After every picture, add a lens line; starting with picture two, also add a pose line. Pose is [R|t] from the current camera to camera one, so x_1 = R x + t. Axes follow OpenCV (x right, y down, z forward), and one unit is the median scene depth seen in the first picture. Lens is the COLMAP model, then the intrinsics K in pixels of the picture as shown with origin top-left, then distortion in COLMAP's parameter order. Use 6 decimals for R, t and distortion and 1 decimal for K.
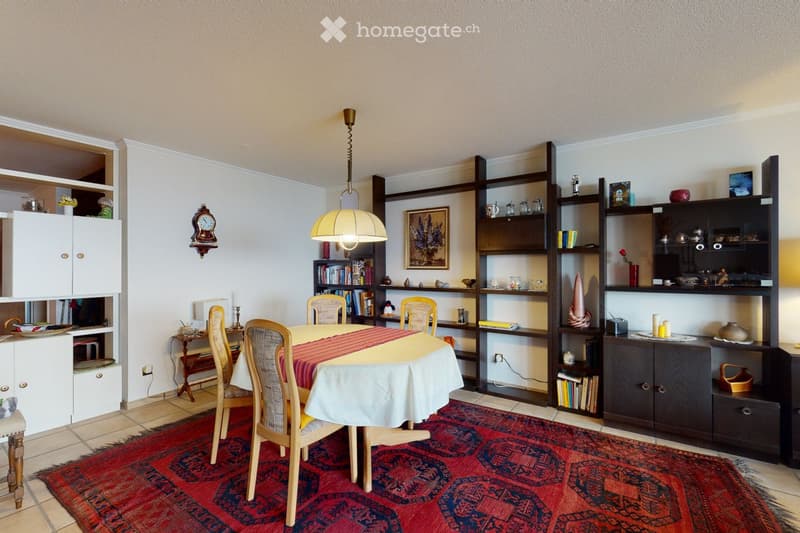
lens RADIAL K [[346.0, 0, 399.4], [0, 346.0, 265.9], [0, 0, 1]] dist [0.003910, 0.000277]
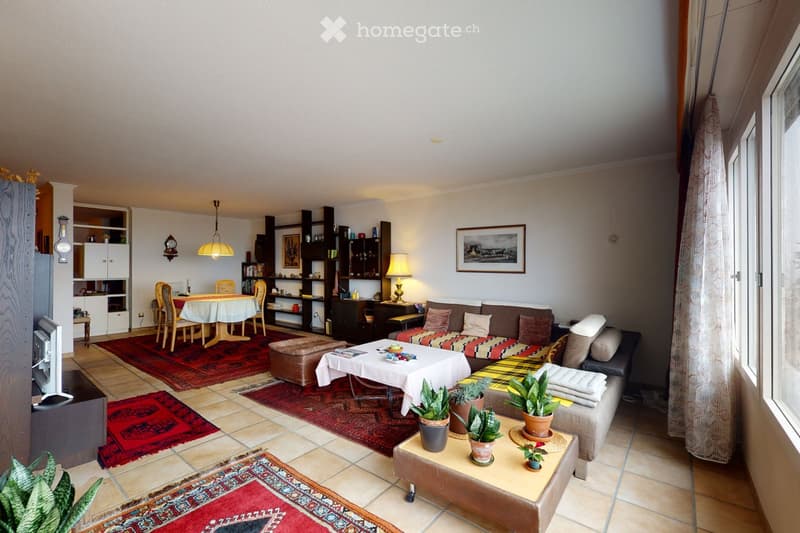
lens RADIAL K [[346.0, 0, 400.7], [0, 346.0, 265.2], [0, 0, 1]] dist [0.003910, 0.000277]
pose [[0.996937, 0.006181, -0.077970, 1.019773], [-0.006061, 0.999980, 0.001768, -0.015034], [0.077979, -0.001290, 0.996954, -0.991397]]
